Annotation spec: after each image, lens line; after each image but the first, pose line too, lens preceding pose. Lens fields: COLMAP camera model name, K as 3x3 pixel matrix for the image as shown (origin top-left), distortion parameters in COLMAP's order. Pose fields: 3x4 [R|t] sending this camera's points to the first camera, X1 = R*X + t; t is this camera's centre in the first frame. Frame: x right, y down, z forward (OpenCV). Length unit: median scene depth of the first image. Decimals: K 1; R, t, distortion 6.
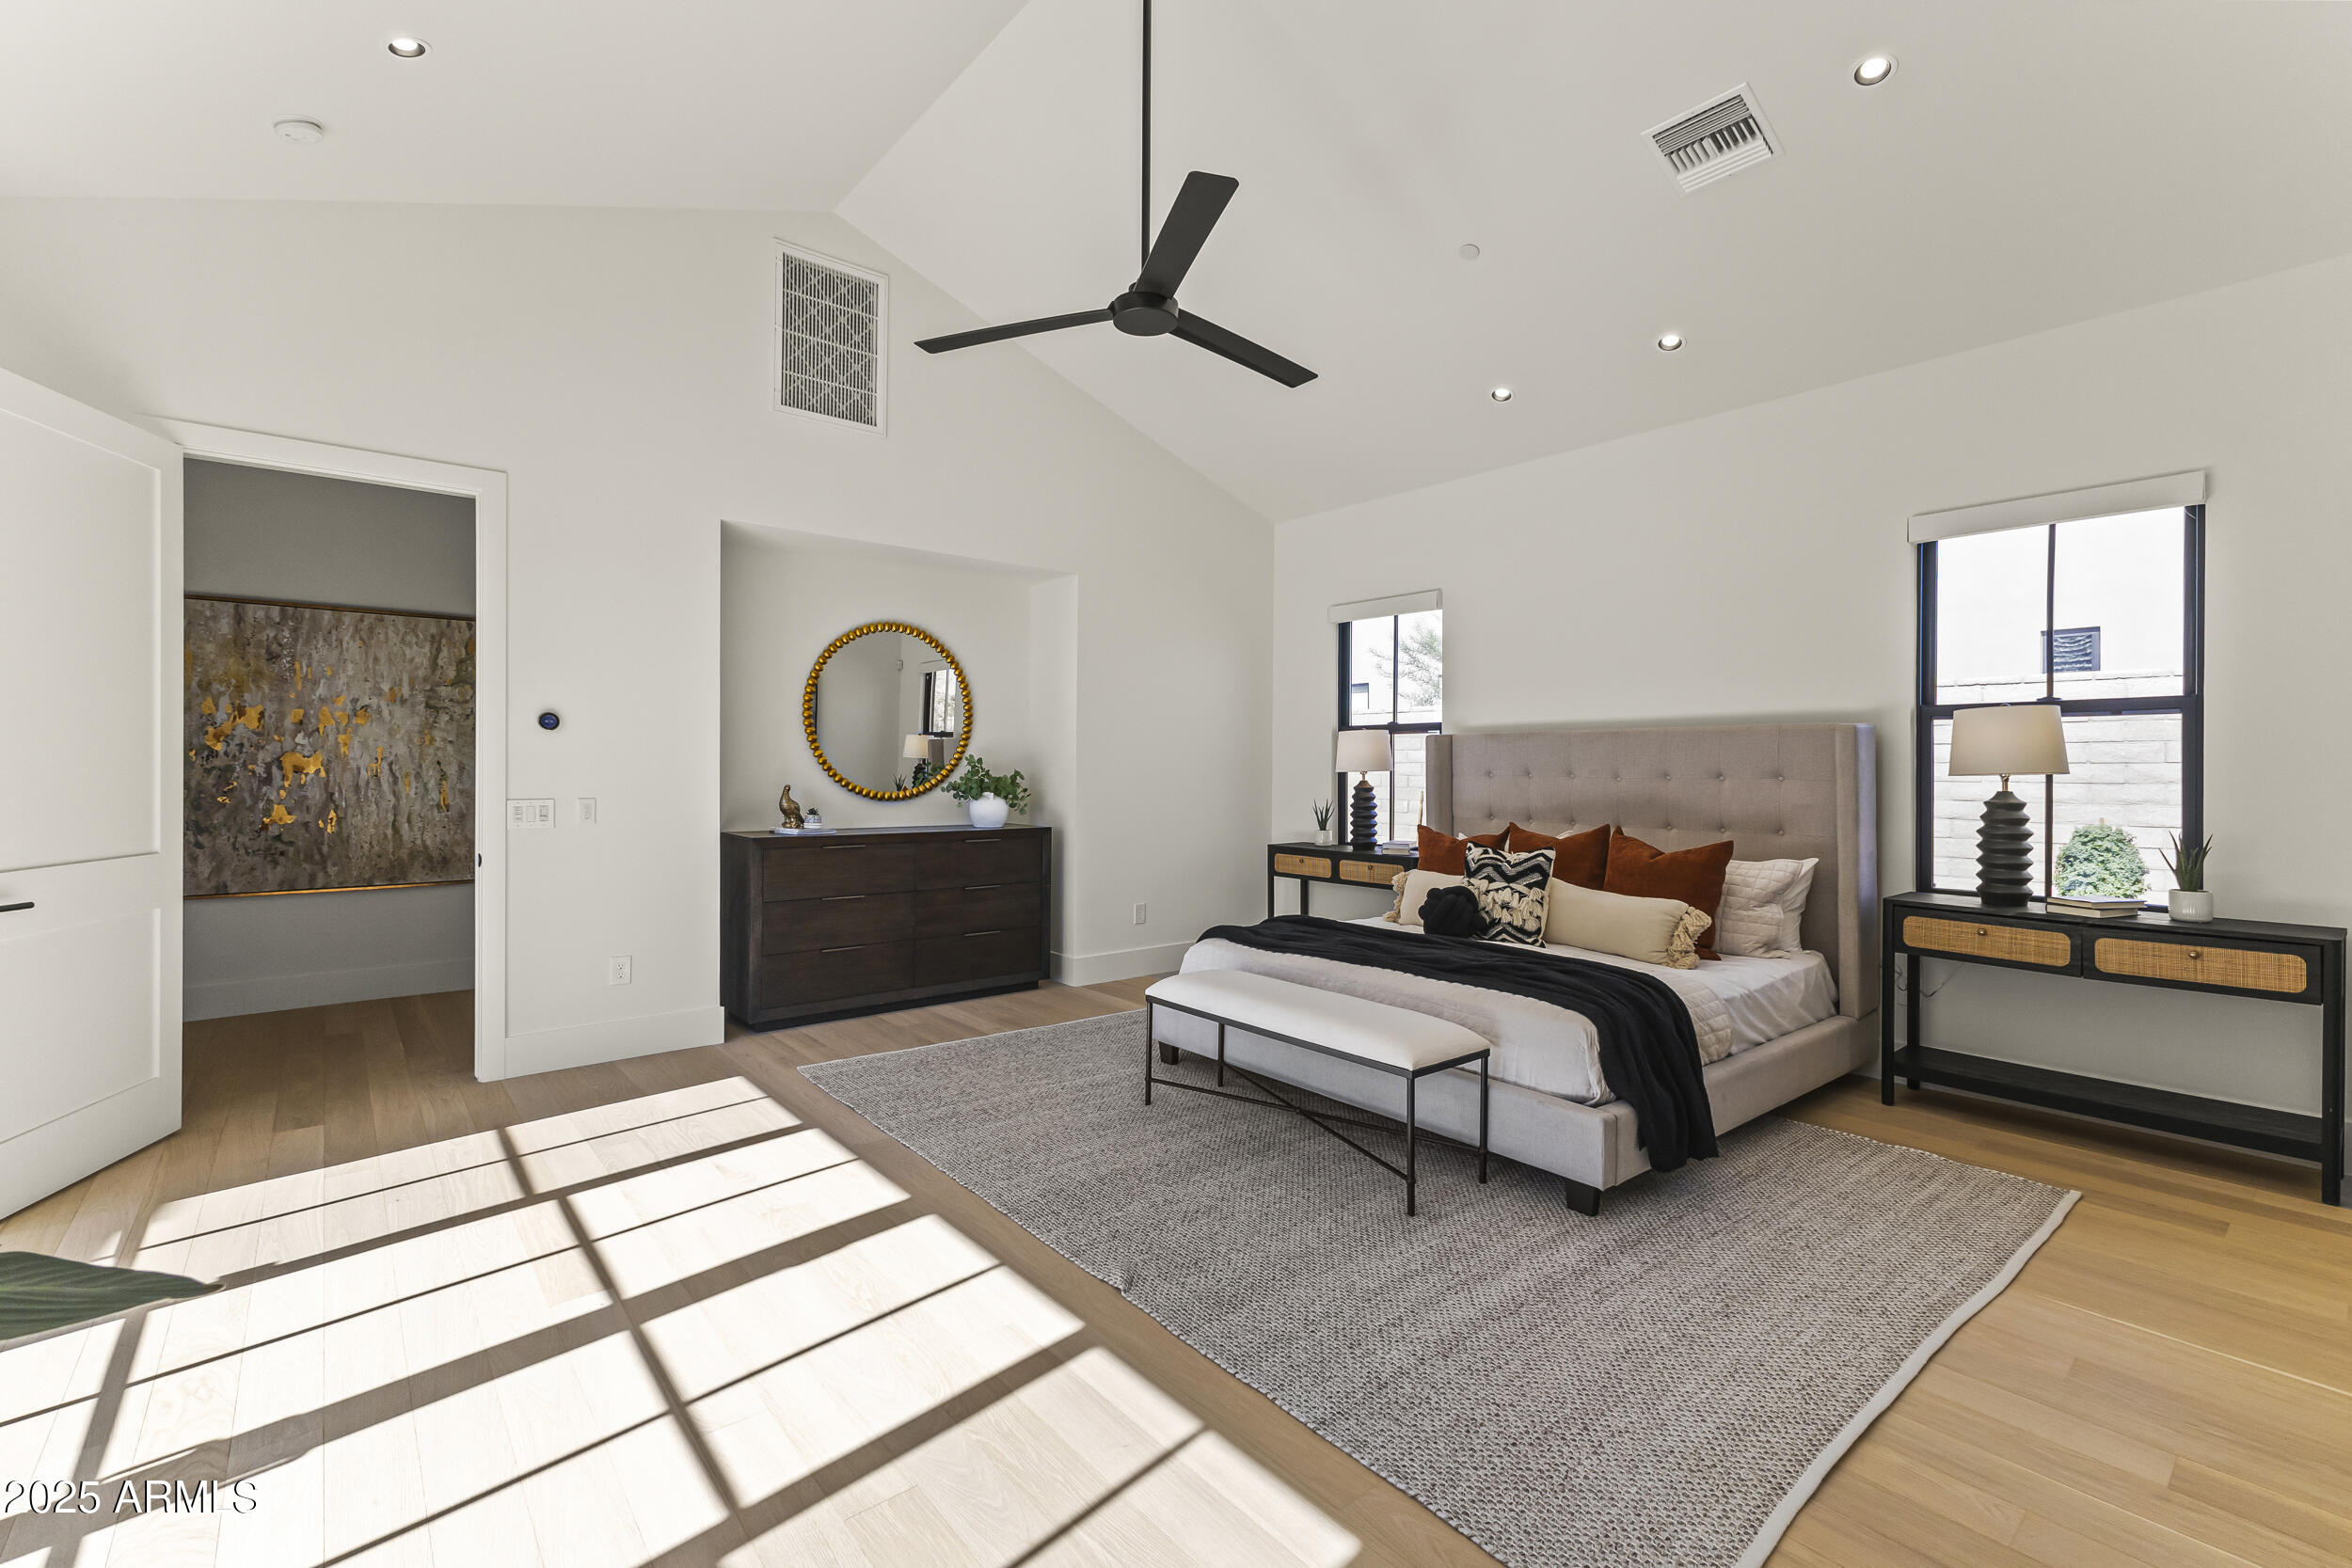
lens RADIAL K [[1015.4, 0, 1166.6], [0, 1015.4, 757.4], [0, 0, 1]] dist [0.008041, -0.000196]
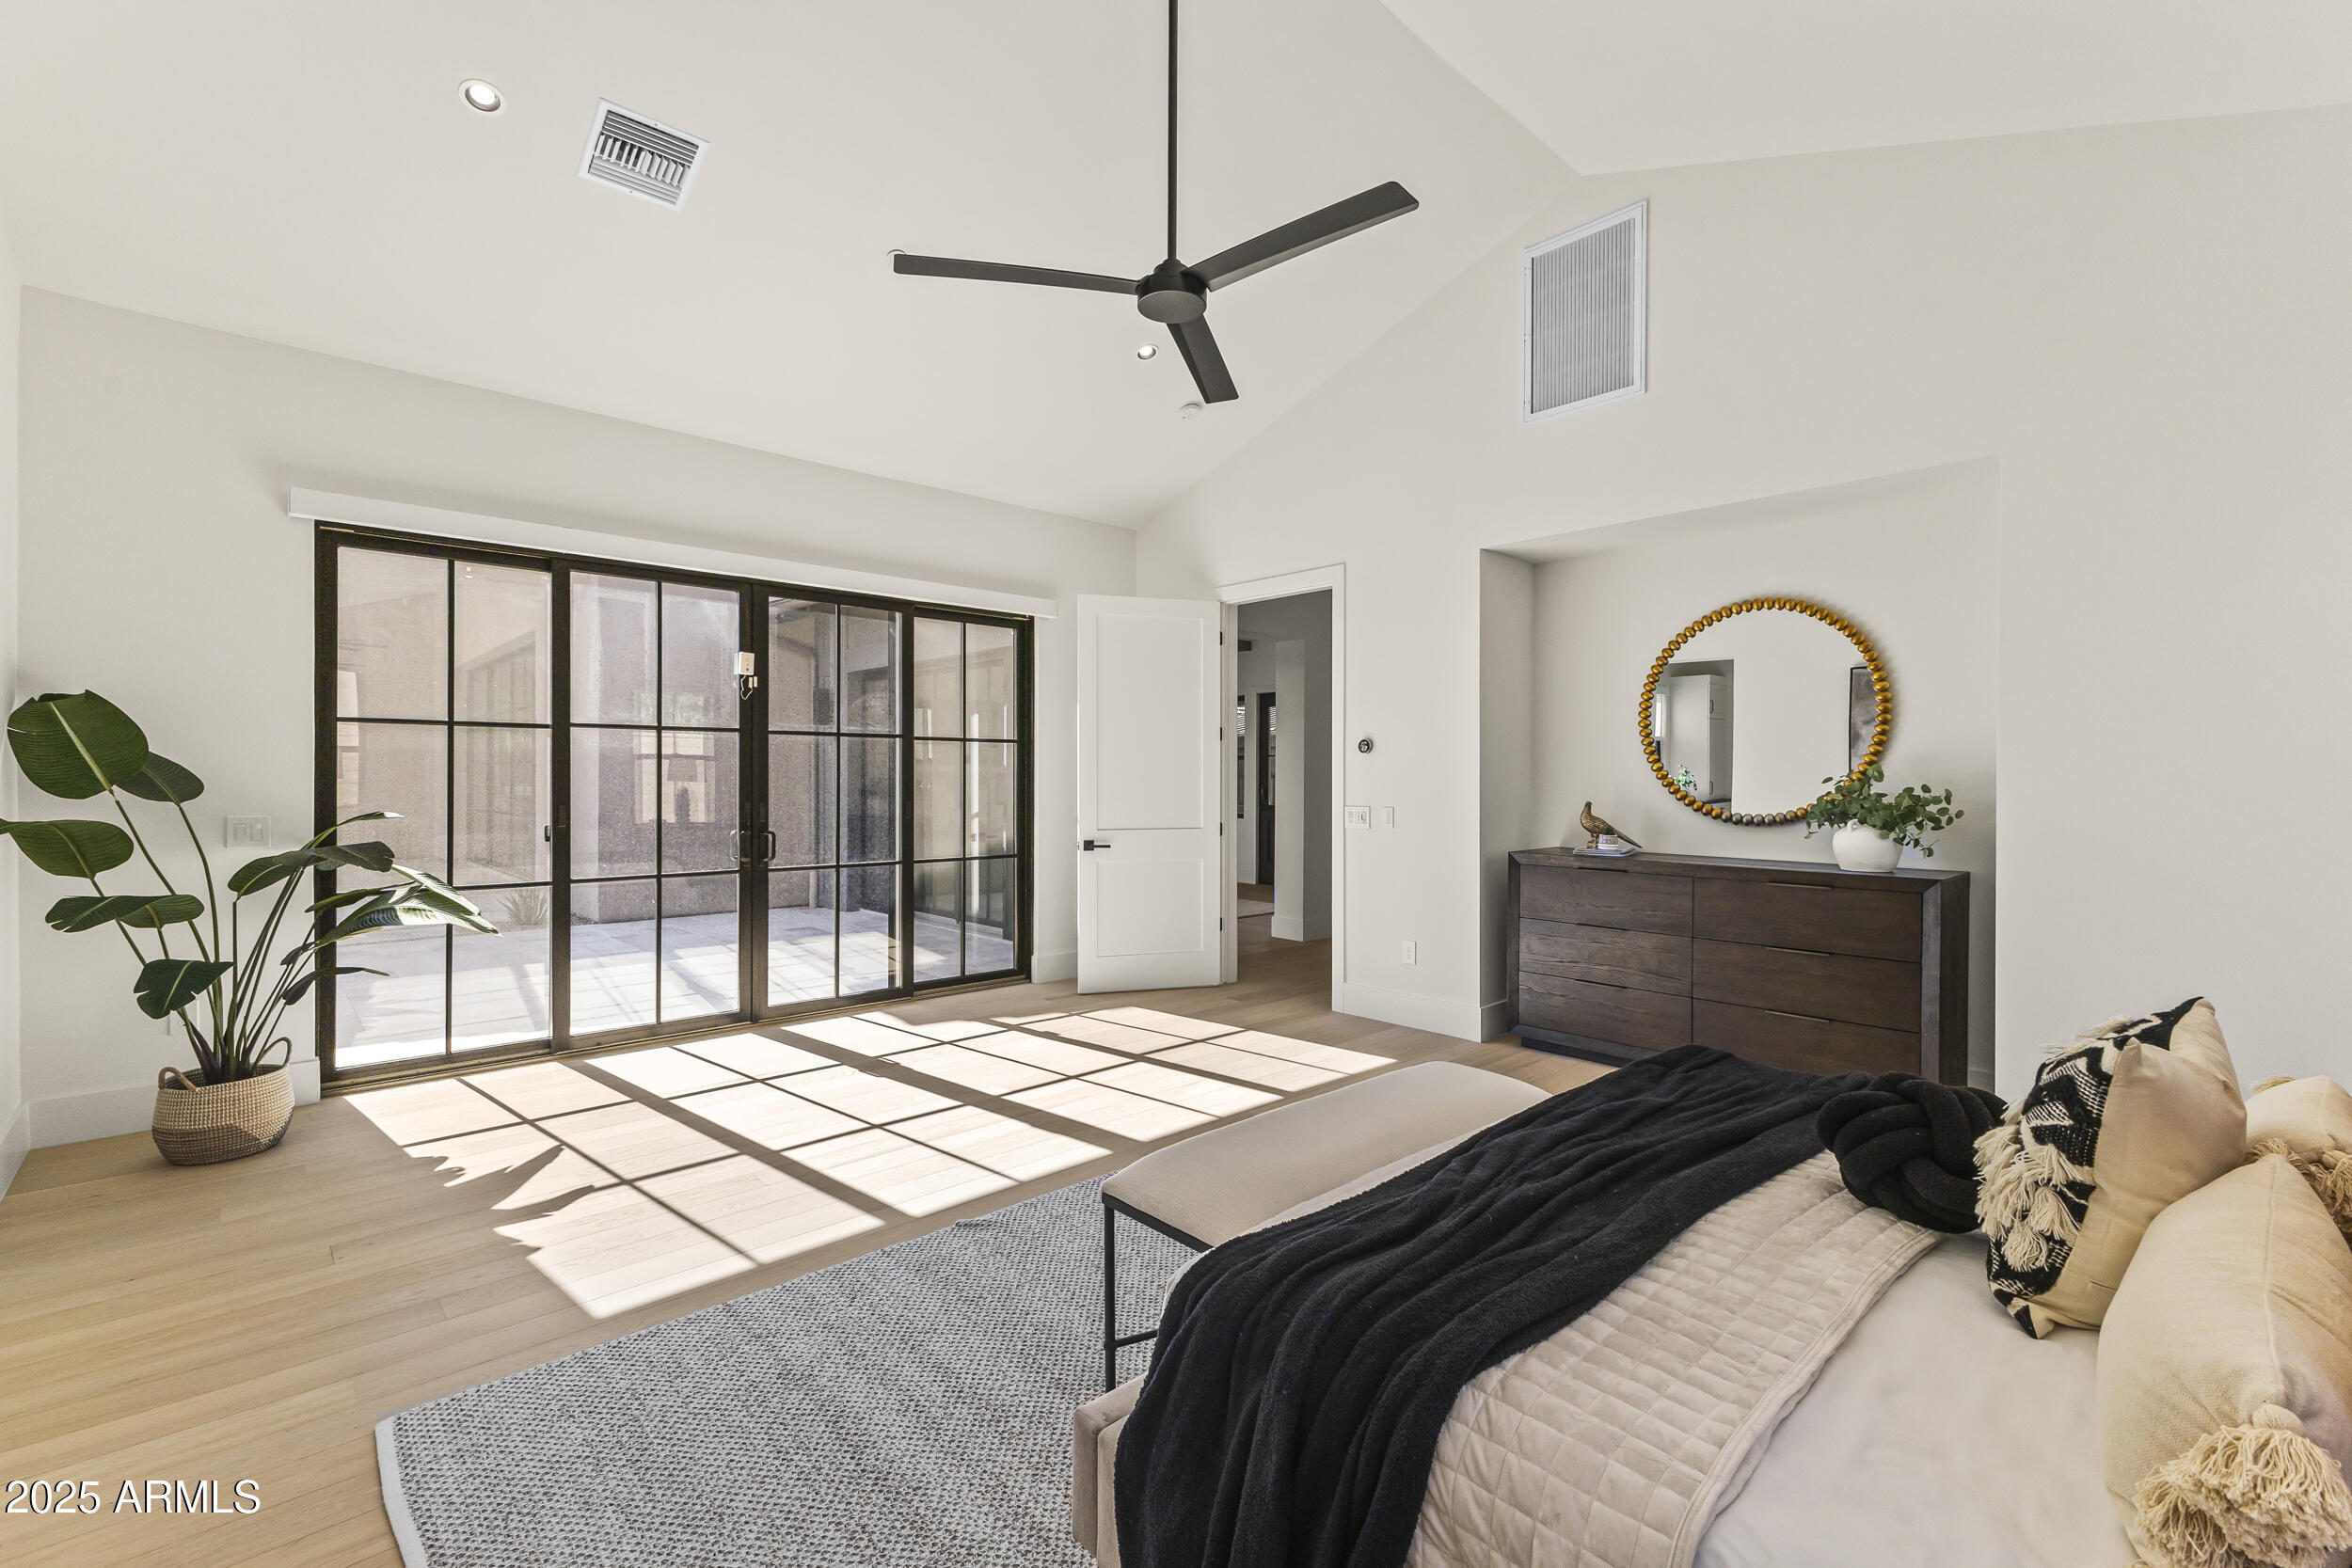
lens RADIAL K [[1014.1, 0, 1173.1], [0, 1014.1, 770.8], [0, 0, 1]] dist [0.008607, -0.000268]
pose [[0.055858, -0.008834, -0.998400, 0.831318], [0.006724, 0.999942, -0.008471, 0.006878], [0.998416, -0.006240, 0.055914, 0.857070]]
